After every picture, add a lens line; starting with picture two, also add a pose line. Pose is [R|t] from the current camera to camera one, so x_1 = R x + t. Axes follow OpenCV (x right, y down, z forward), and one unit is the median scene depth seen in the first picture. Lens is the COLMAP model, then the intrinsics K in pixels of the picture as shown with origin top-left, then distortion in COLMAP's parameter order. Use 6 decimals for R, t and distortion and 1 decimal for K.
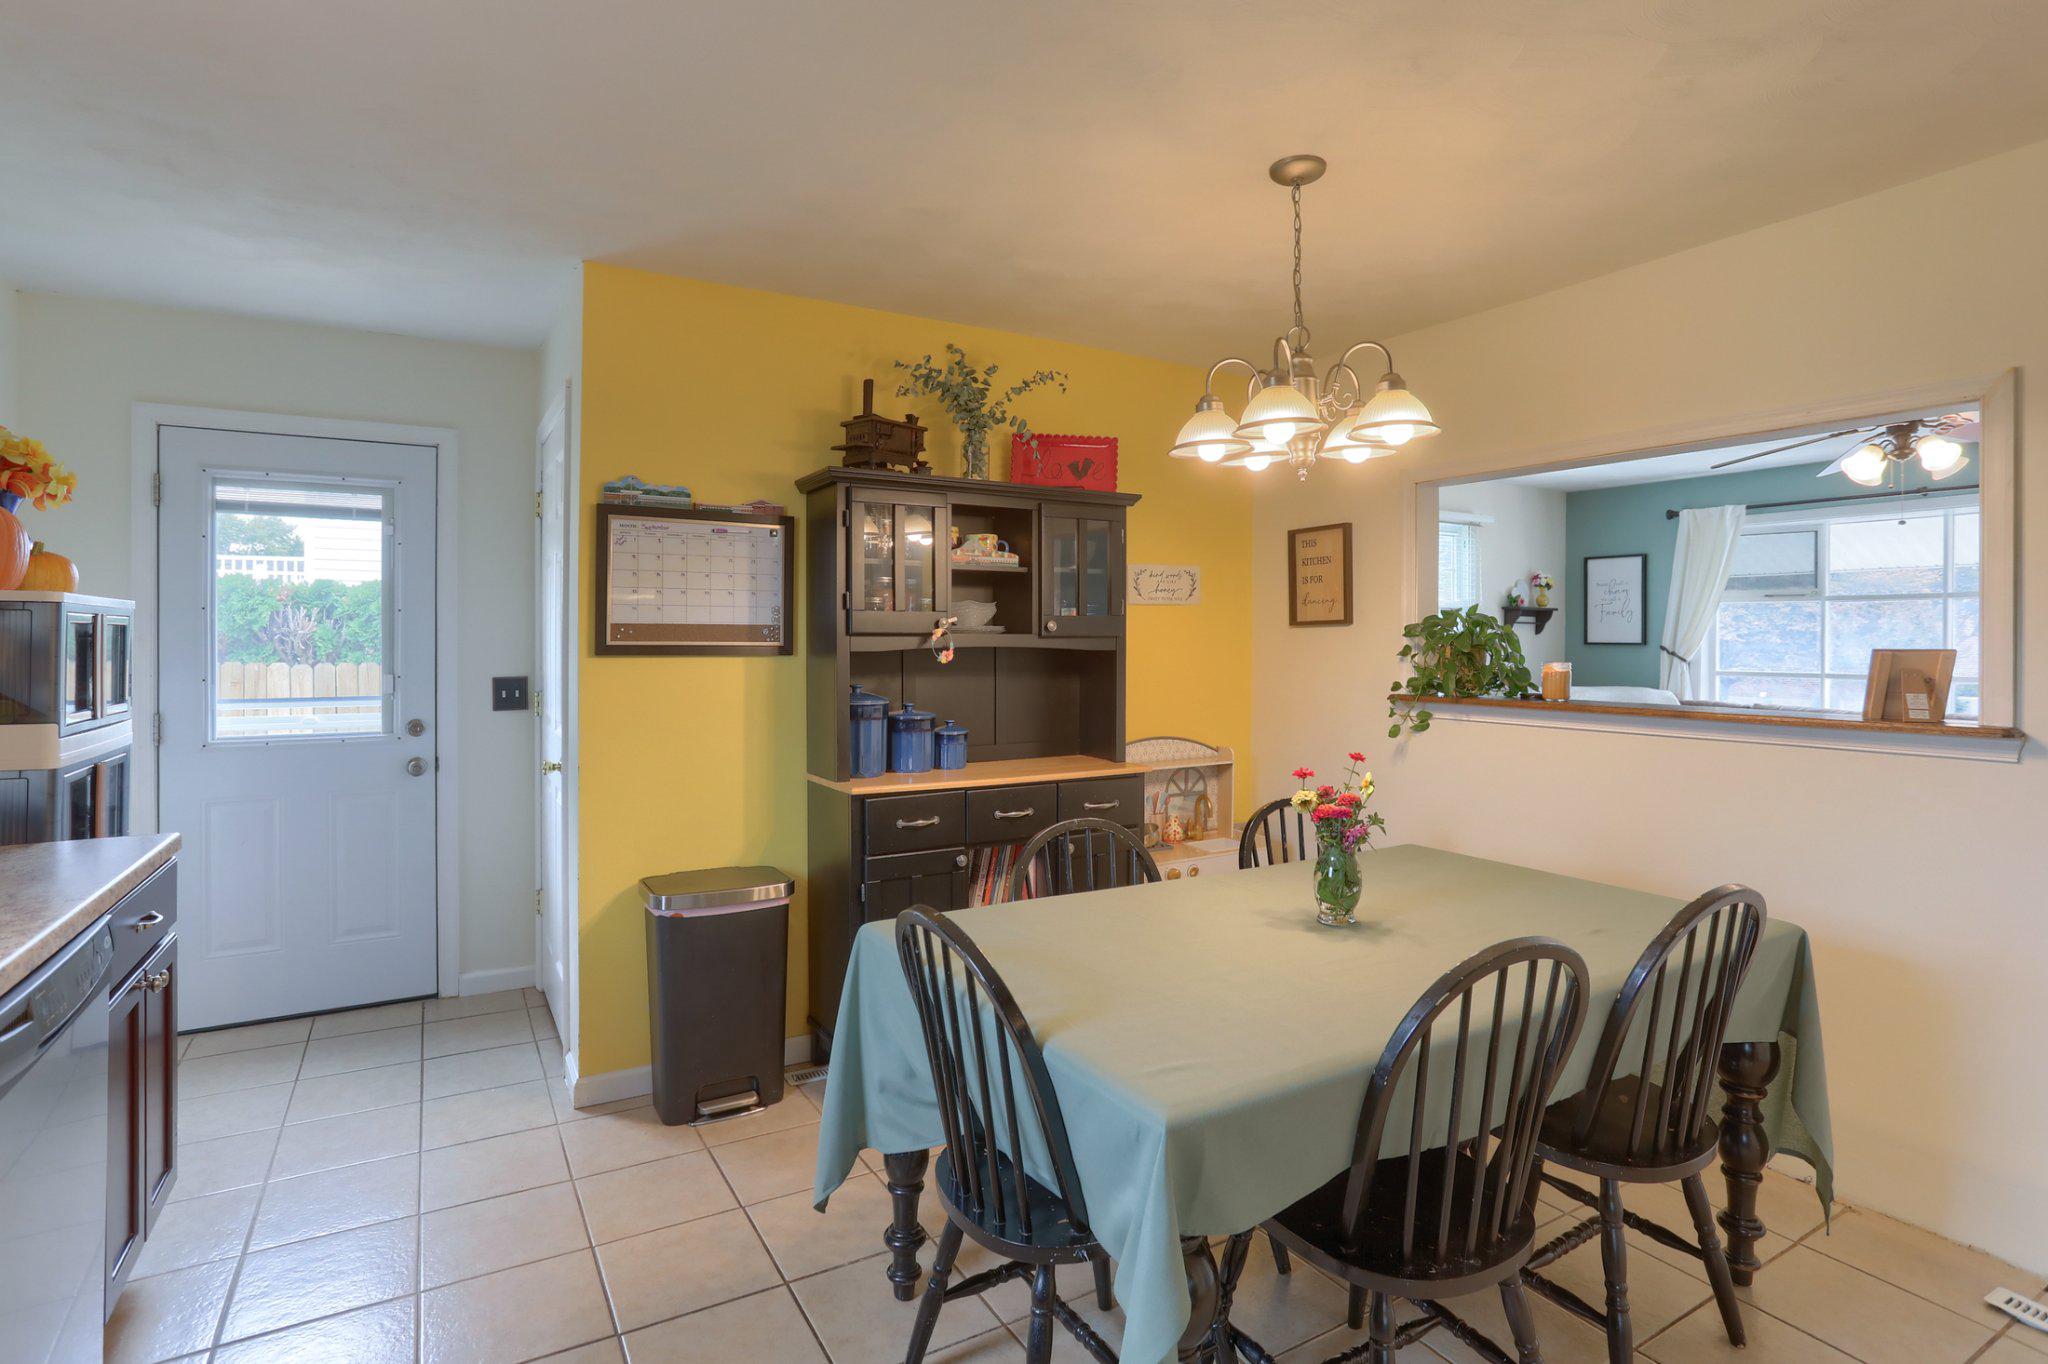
lens RADIAL K [[1065.1, 0, 985.7], [0, 1065.1, 635.0], [0, 0, 1]] dist [-0.043529, 0.021895]
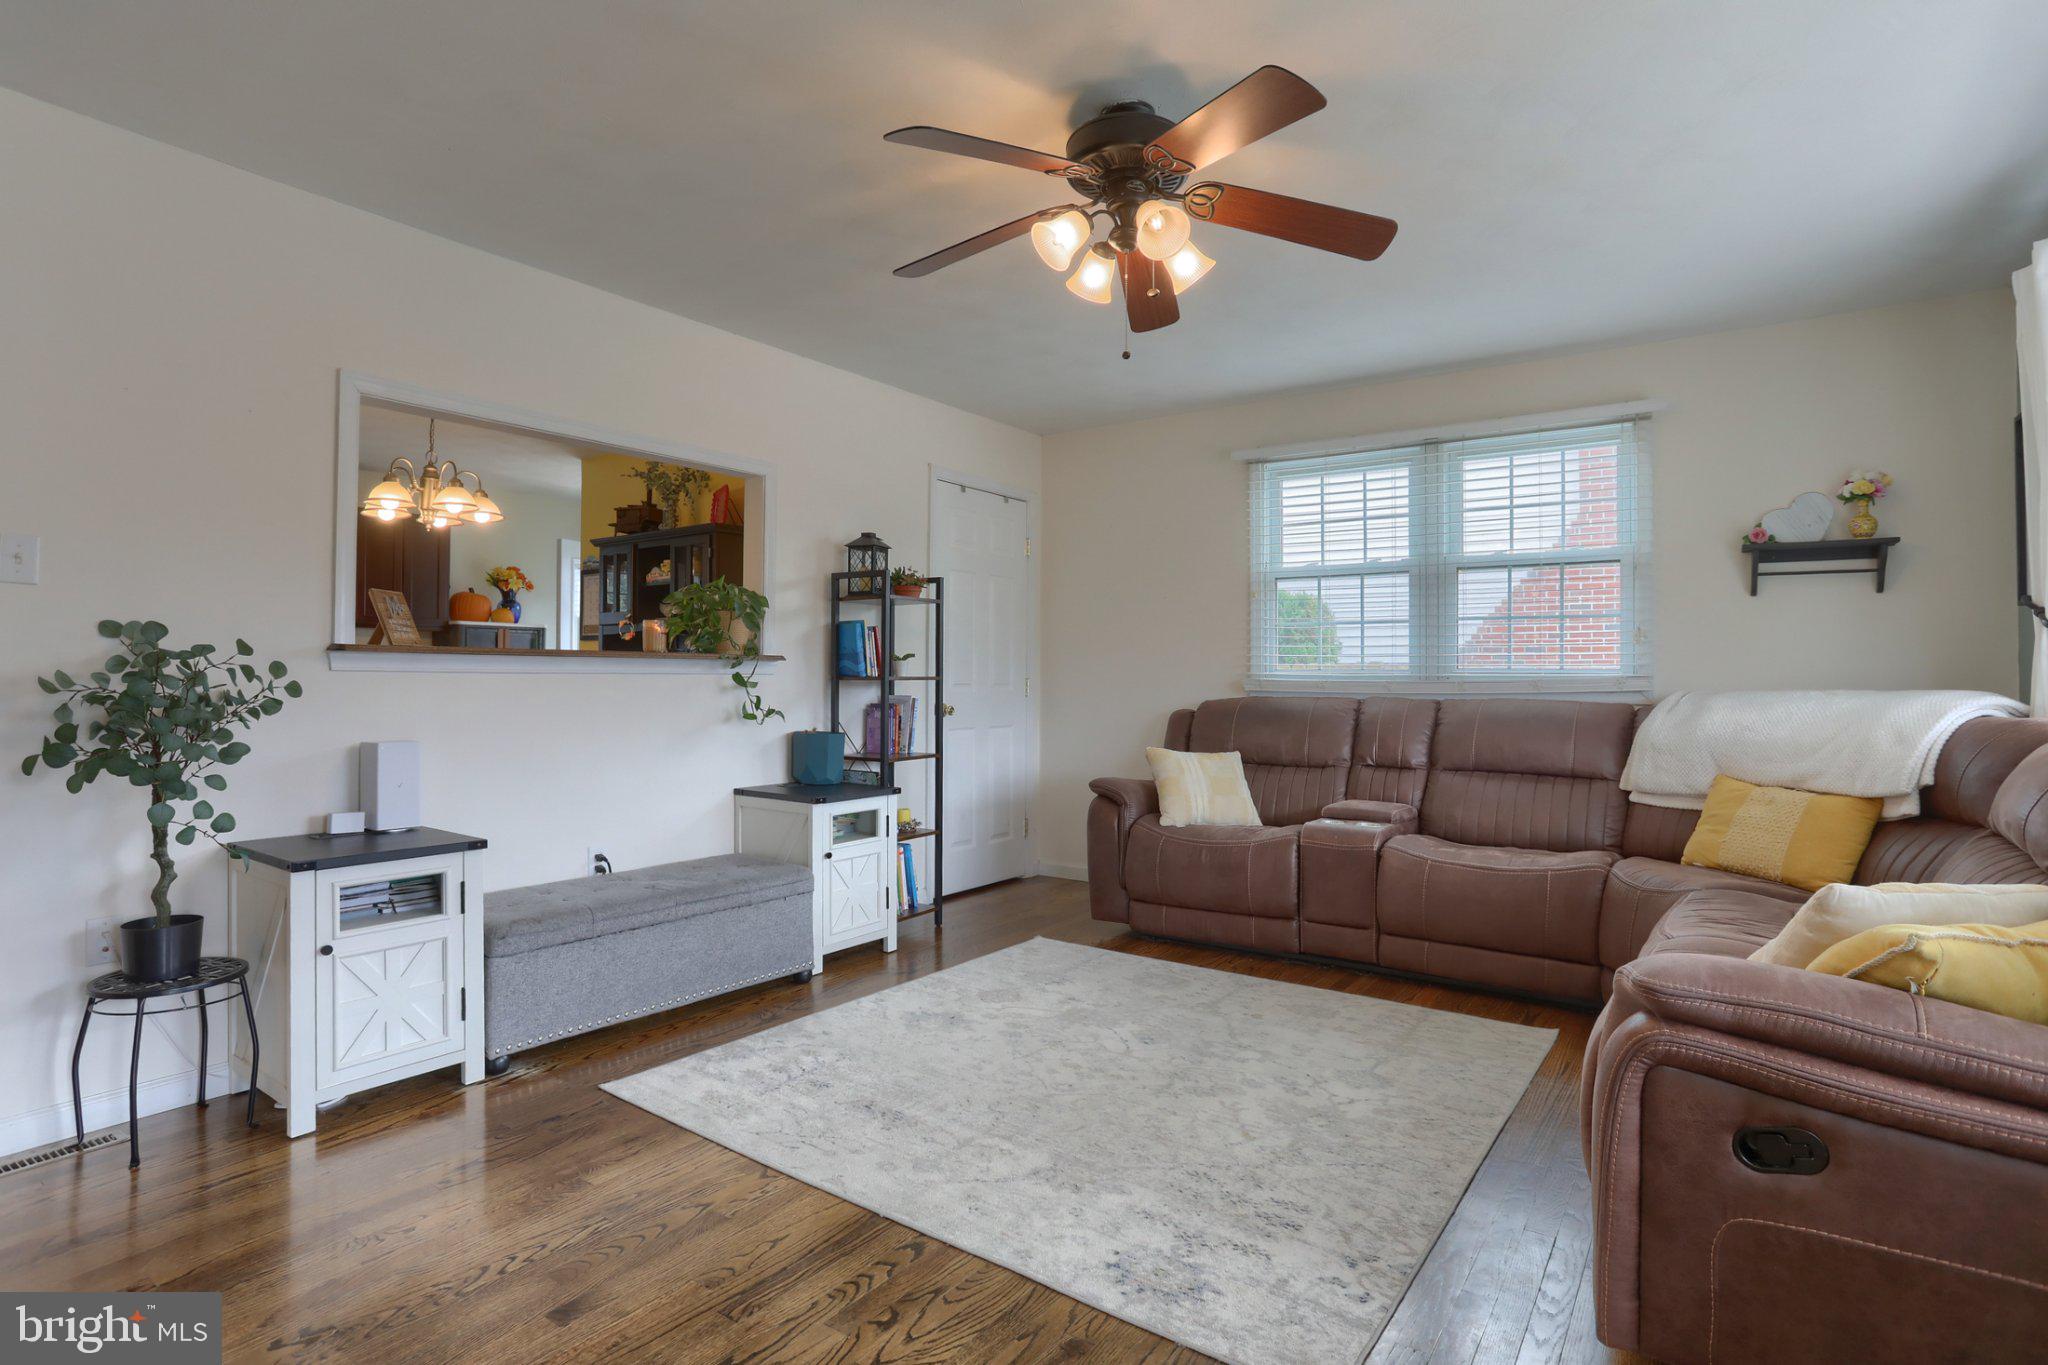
lens RADIAL K [[1022.0, 0, 1022.3], [0, 1022.0, 672.9], [0, 0, 1]] dist [-0.061839, 0.020243]
pose [[0.411917, -0.007735, -0.911189, 0.853960], [0.000531, 0.999966, -0.008249, 0.046537], [0.911221, 0.002914, 0.411907, 0.452251]]
